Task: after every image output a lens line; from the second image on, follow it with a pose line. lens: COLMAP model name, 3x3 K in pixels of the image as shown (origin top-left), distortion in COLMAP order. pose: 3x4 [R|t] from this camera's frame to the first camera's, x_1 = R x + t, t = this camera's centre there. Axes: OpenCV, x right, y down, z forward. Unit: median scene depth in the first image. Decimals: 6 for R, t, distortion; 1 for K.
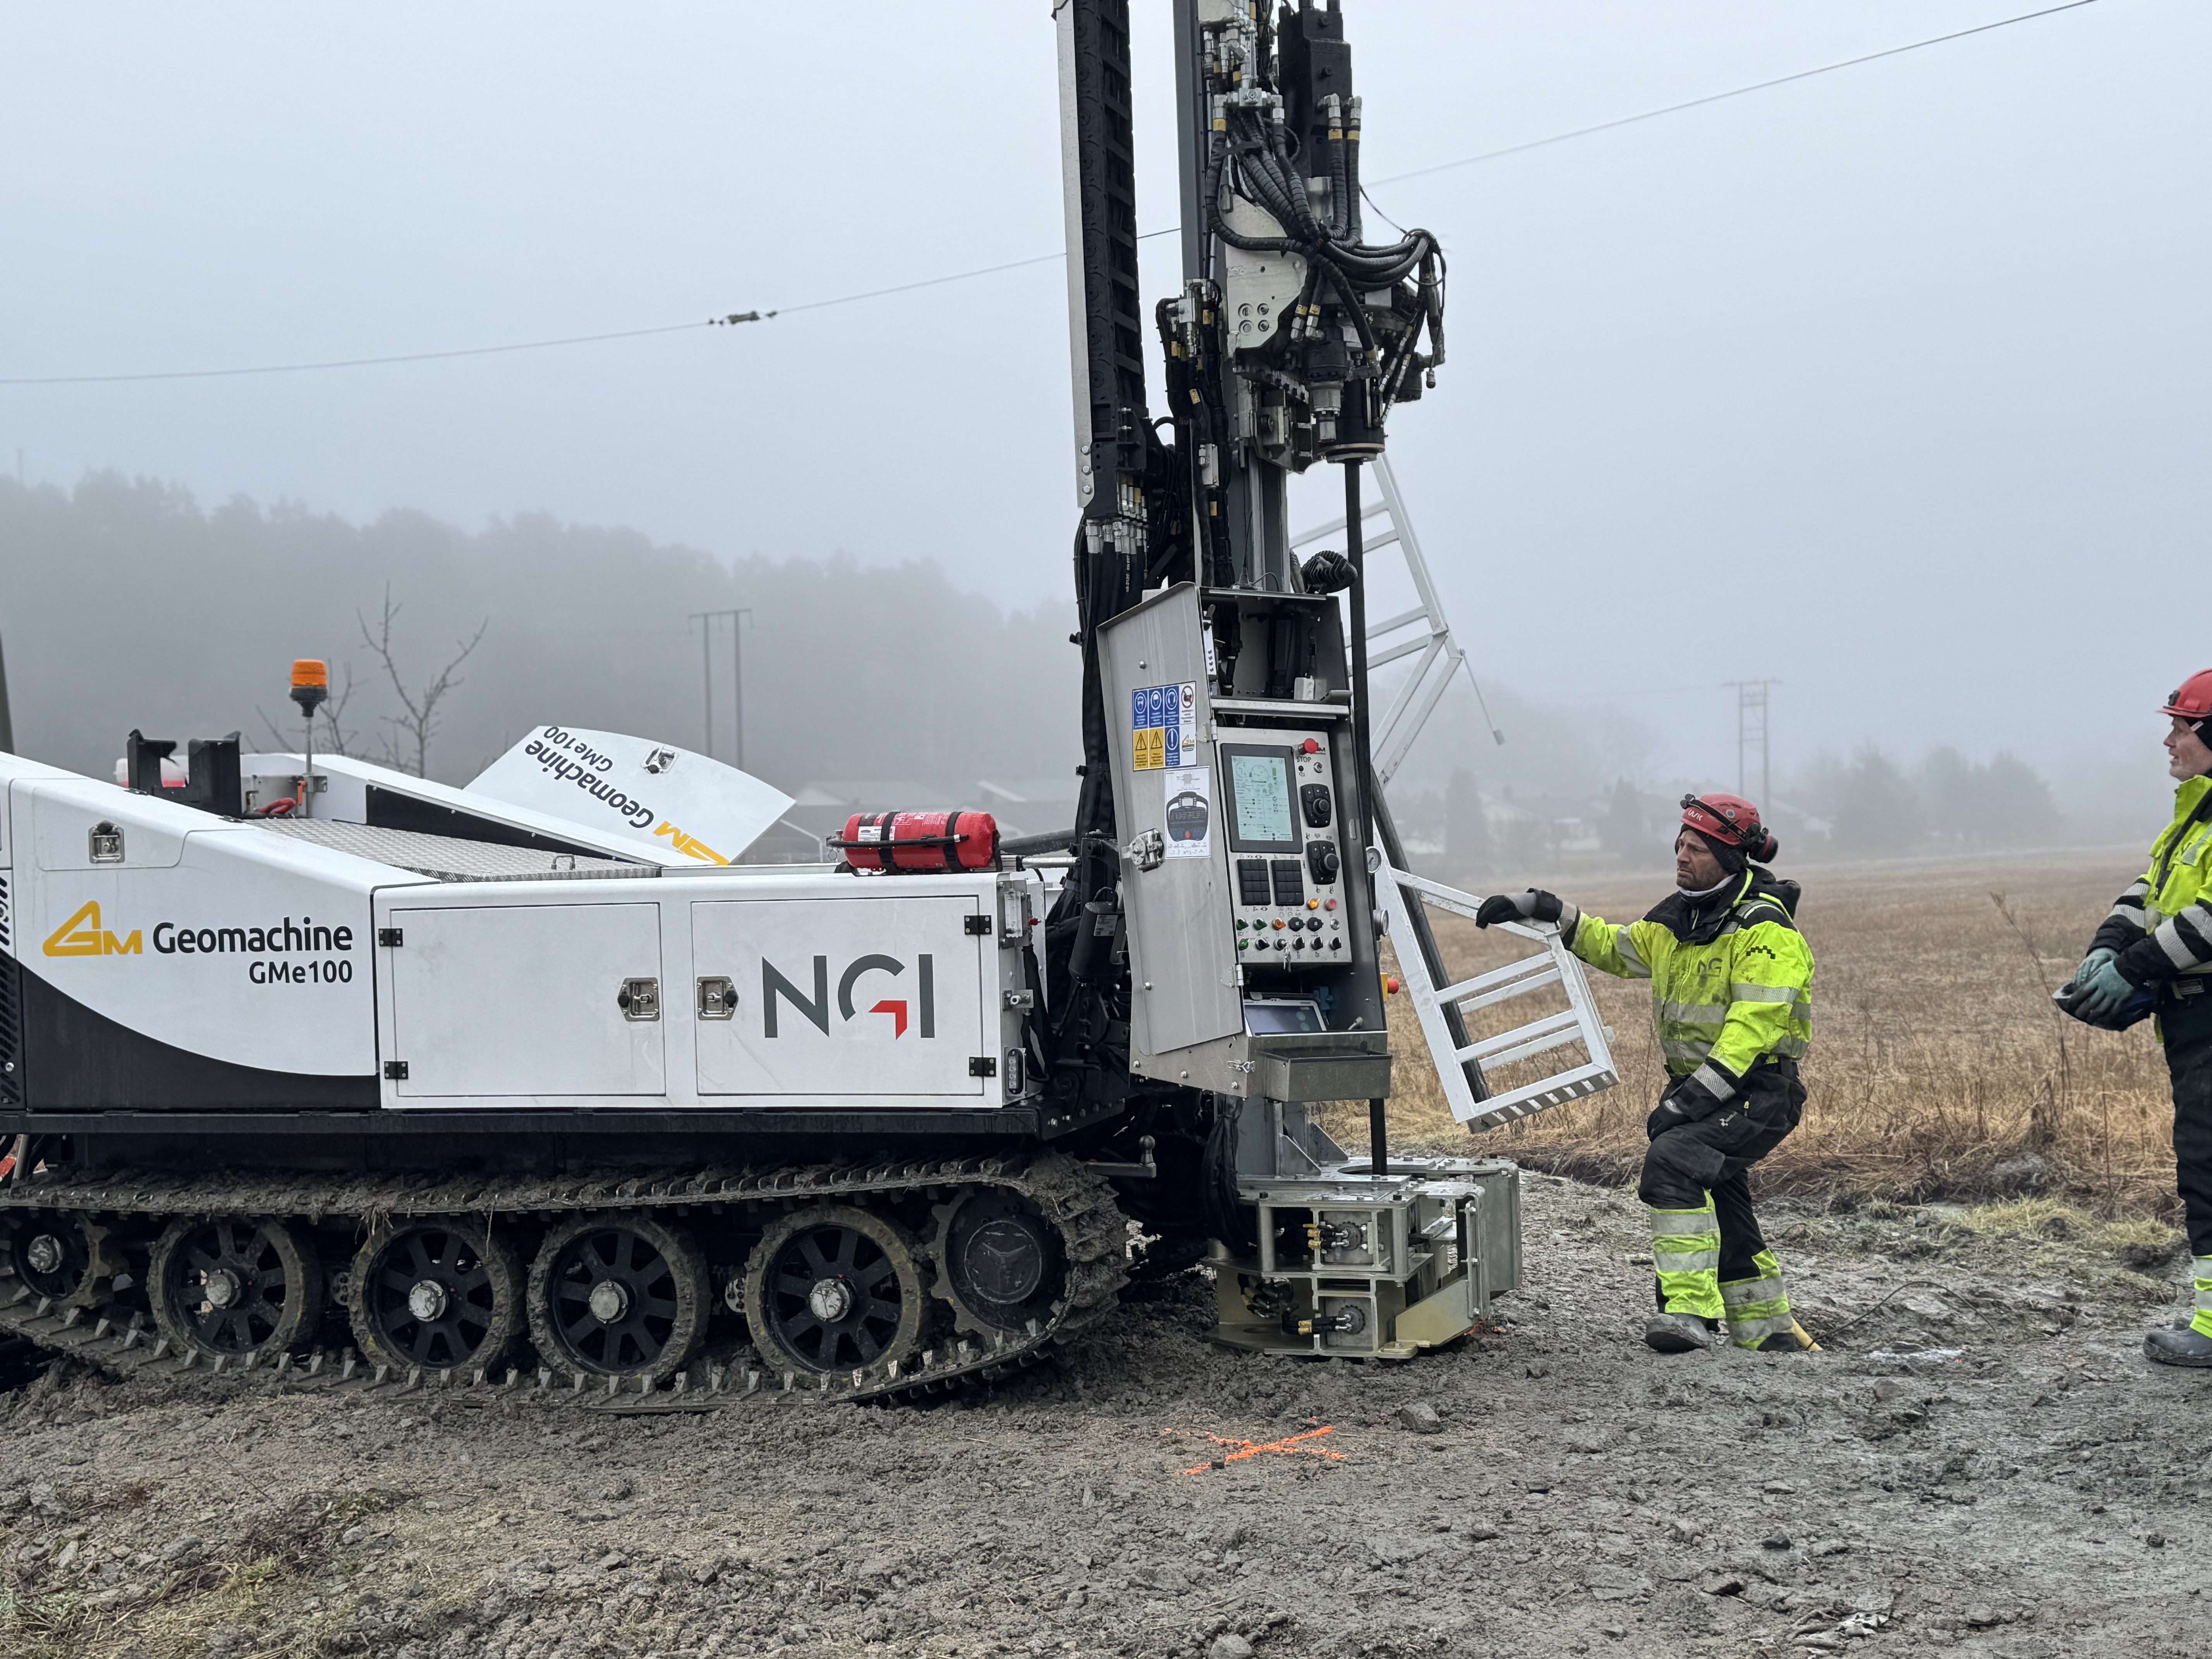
lens RADIAL K [[2682.9, 0, 1106.1], [0, 2682.9, 835.7], [0, 0, 1]] dist [0.202466, -0.446545]
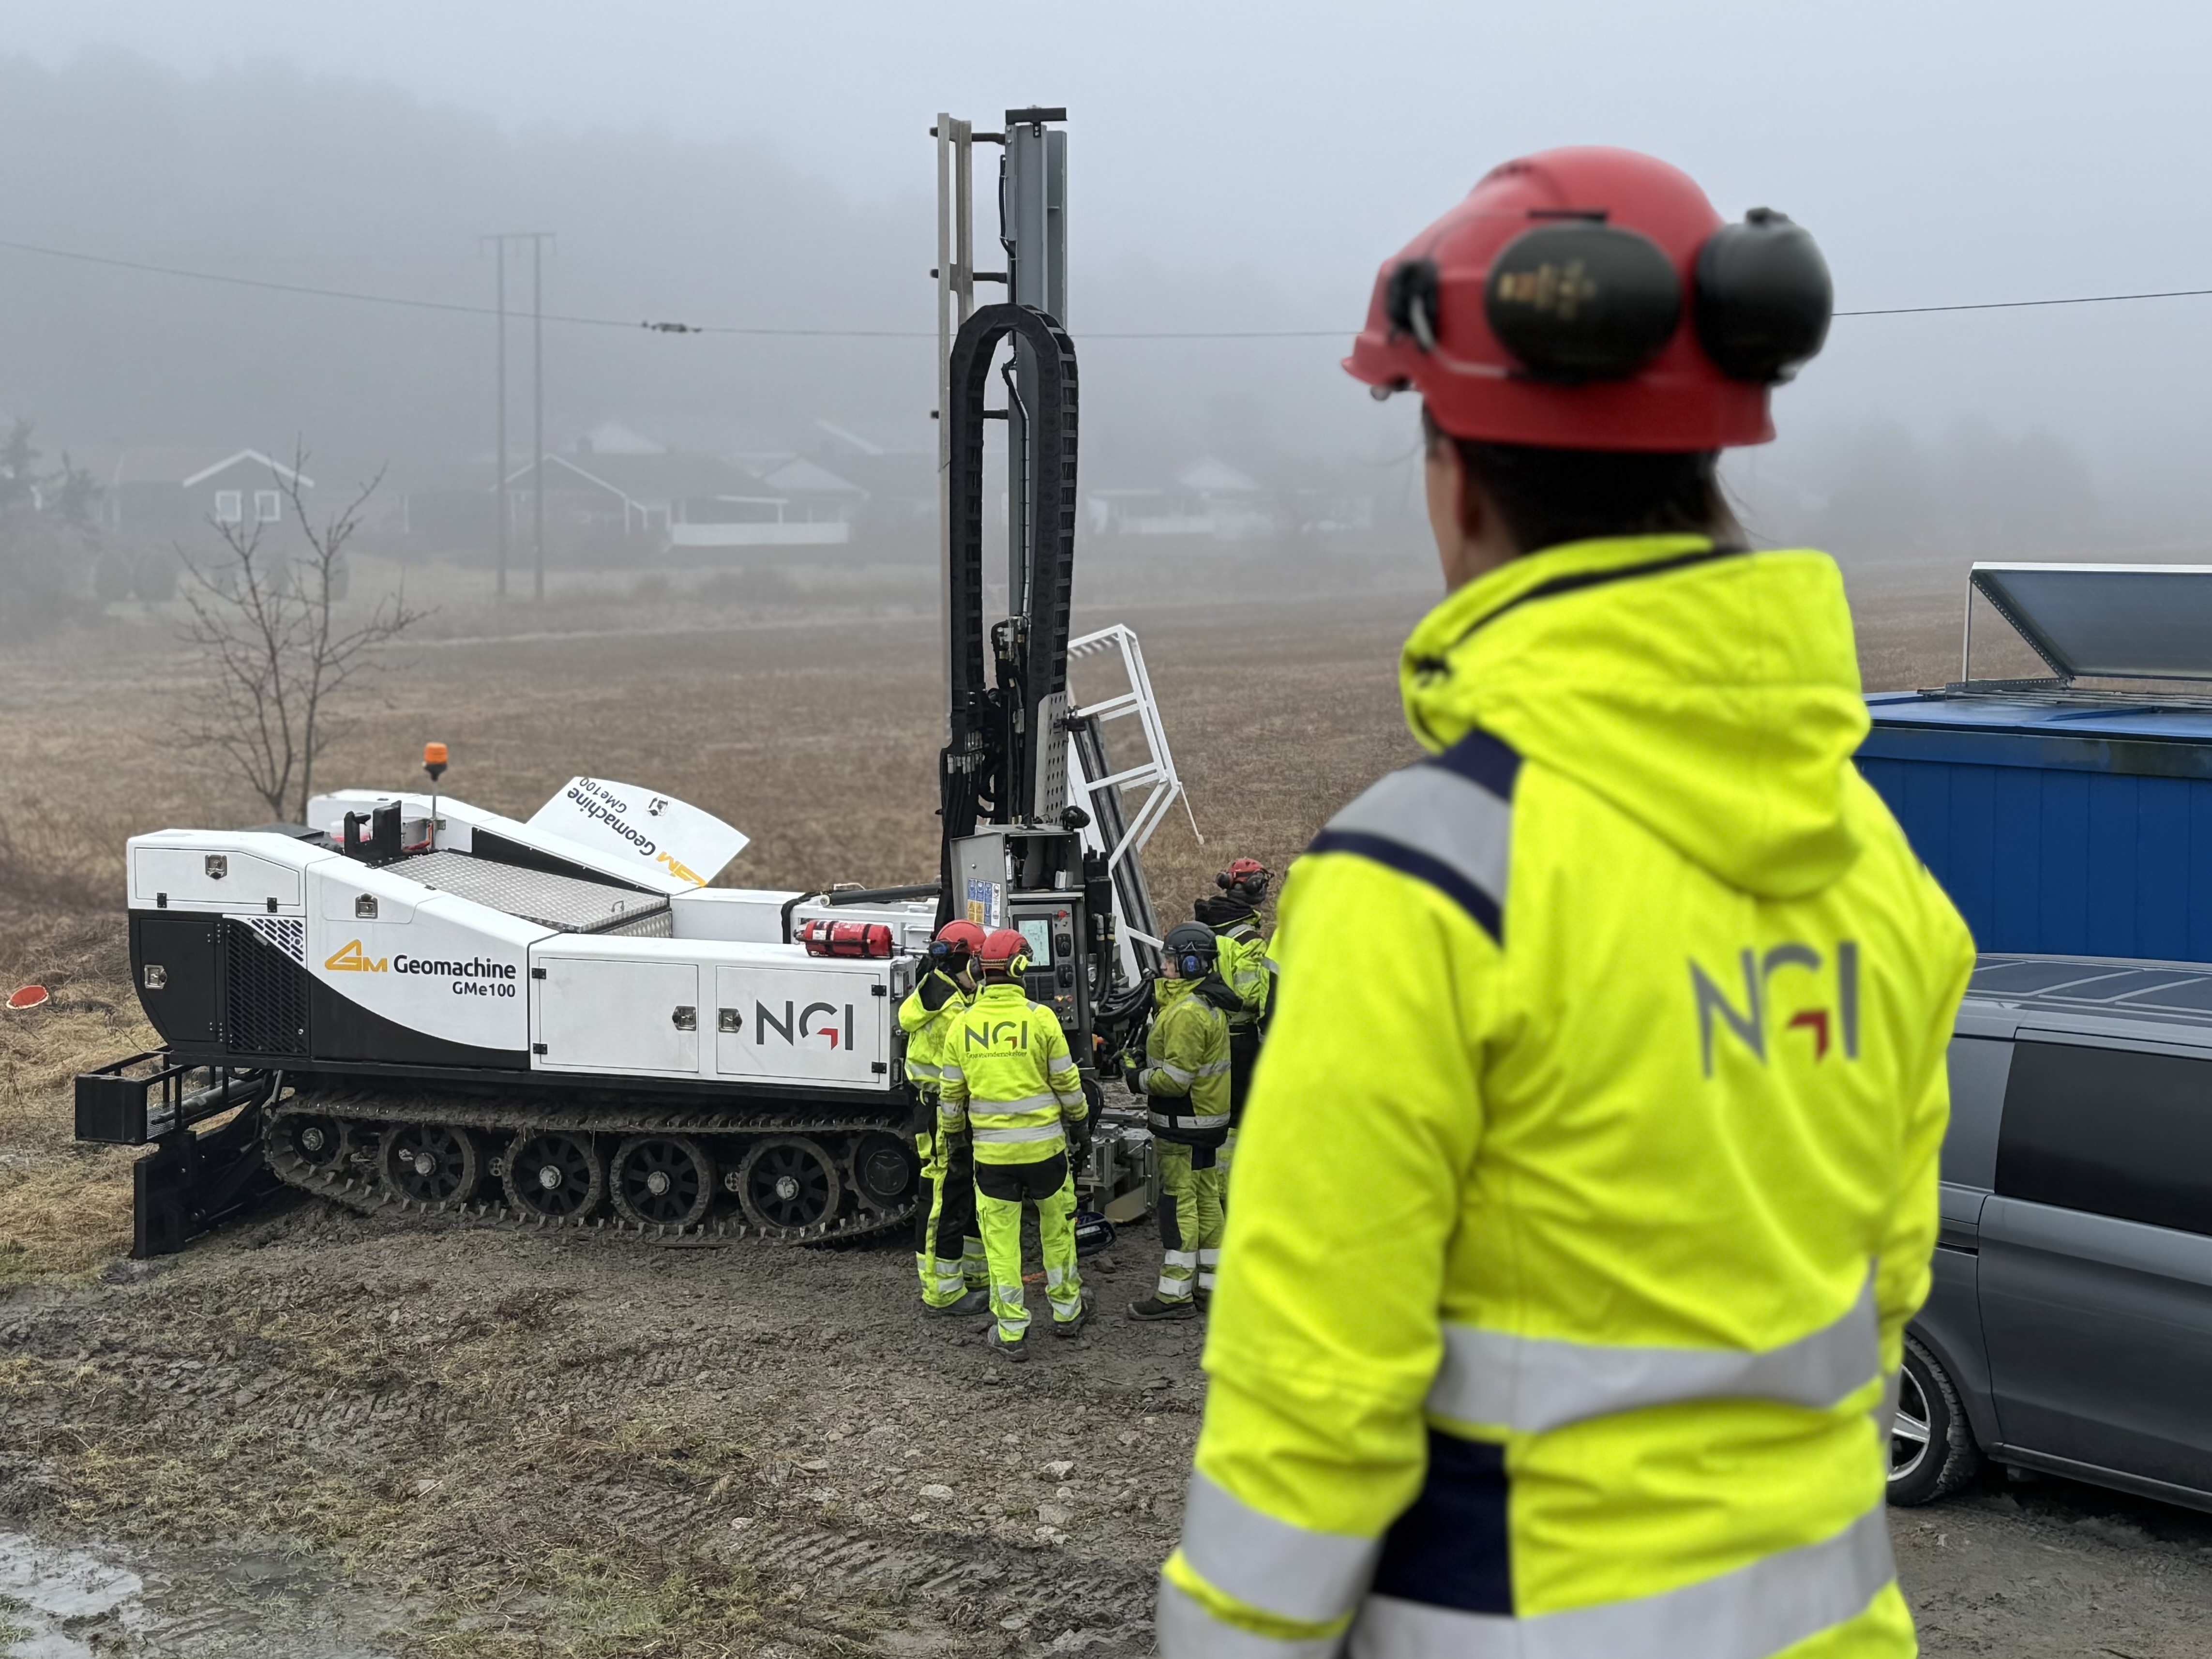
lens RADIAL K [[3364.5, 0, 1114.6], [0, 3364.5, 753.9], [0, 0, 1]] dist [0.160473, -0.265164]
pose [[0.998393, 0.033434, 0.045765, 0.001277], [-0.037313, 0.995533, 0.086730, -0.303566], [-0.042661, -0.088298, 0.995180, -1.157833]]
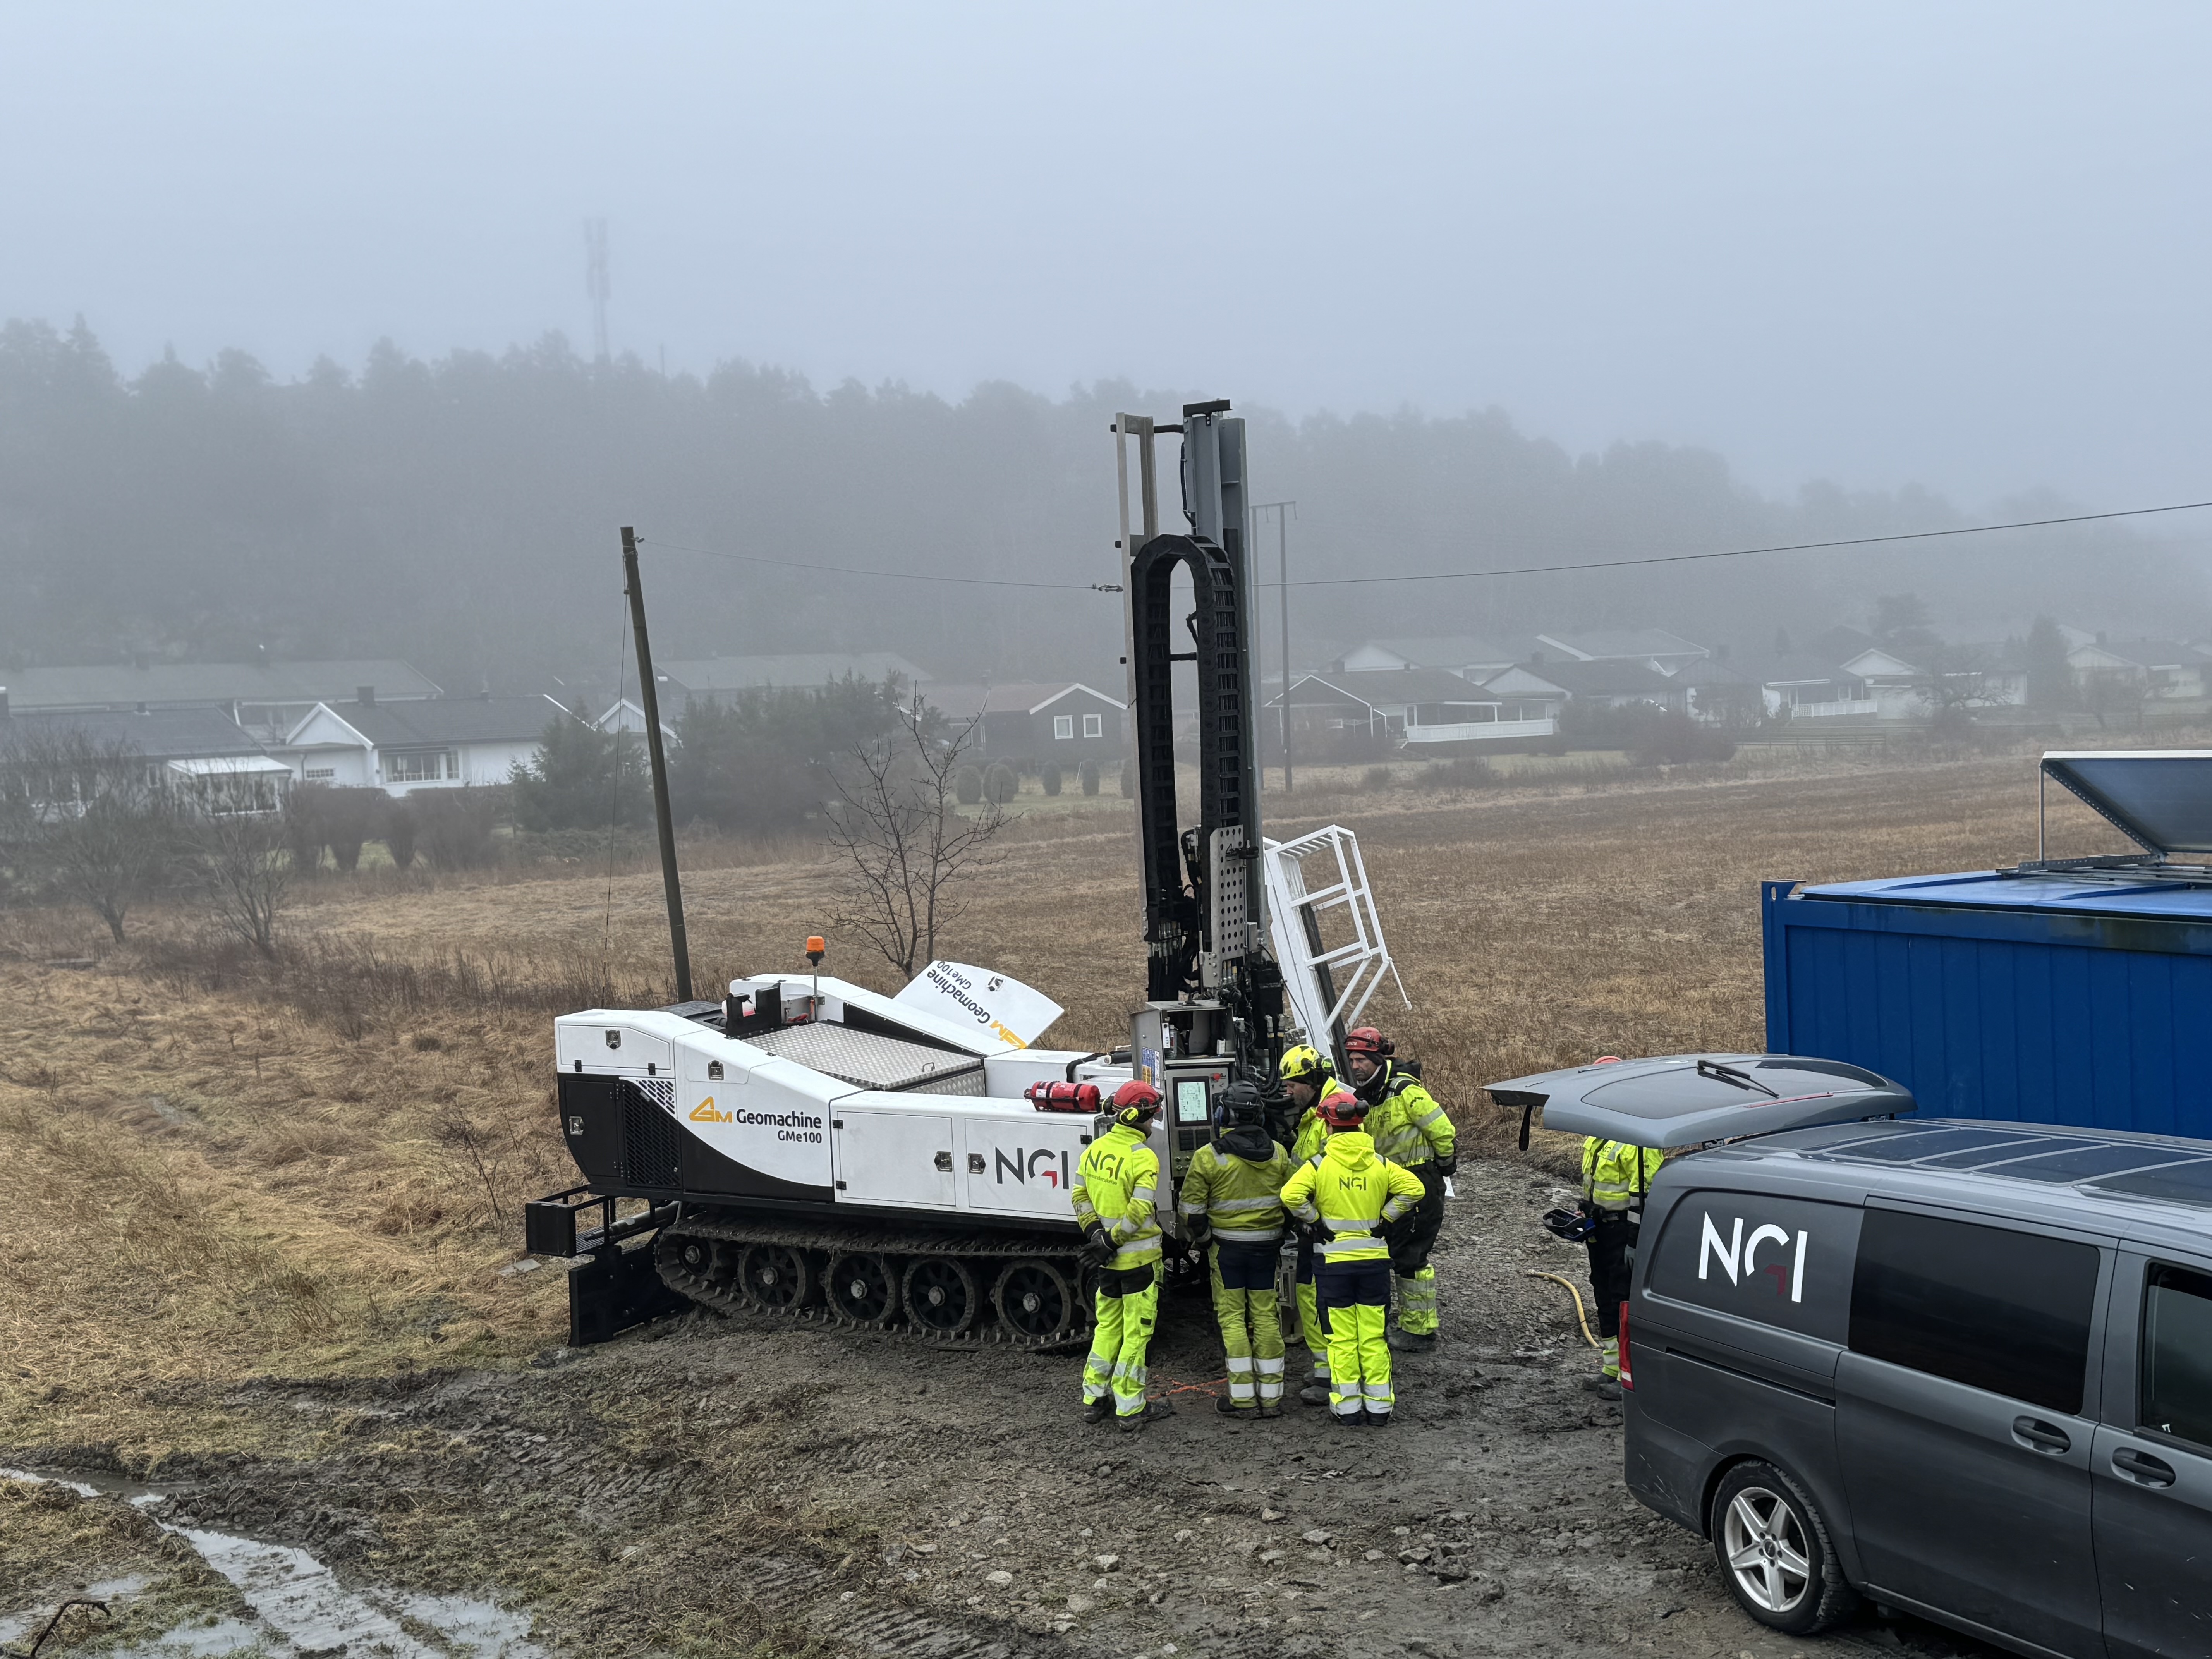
lens RADIAL K [[2692.8, 0, 1093.2], [0, 2692.8, 835.9], [0, 0, 1]] dist [0.170974, -0.371649]
pose [[0.975428, 0.005964, -0.220237, 0.404978], [0.008480, 0.997876, 0.064583, -0.327164], [0.220154, -0.064864, 0.973306, -1.027781]]
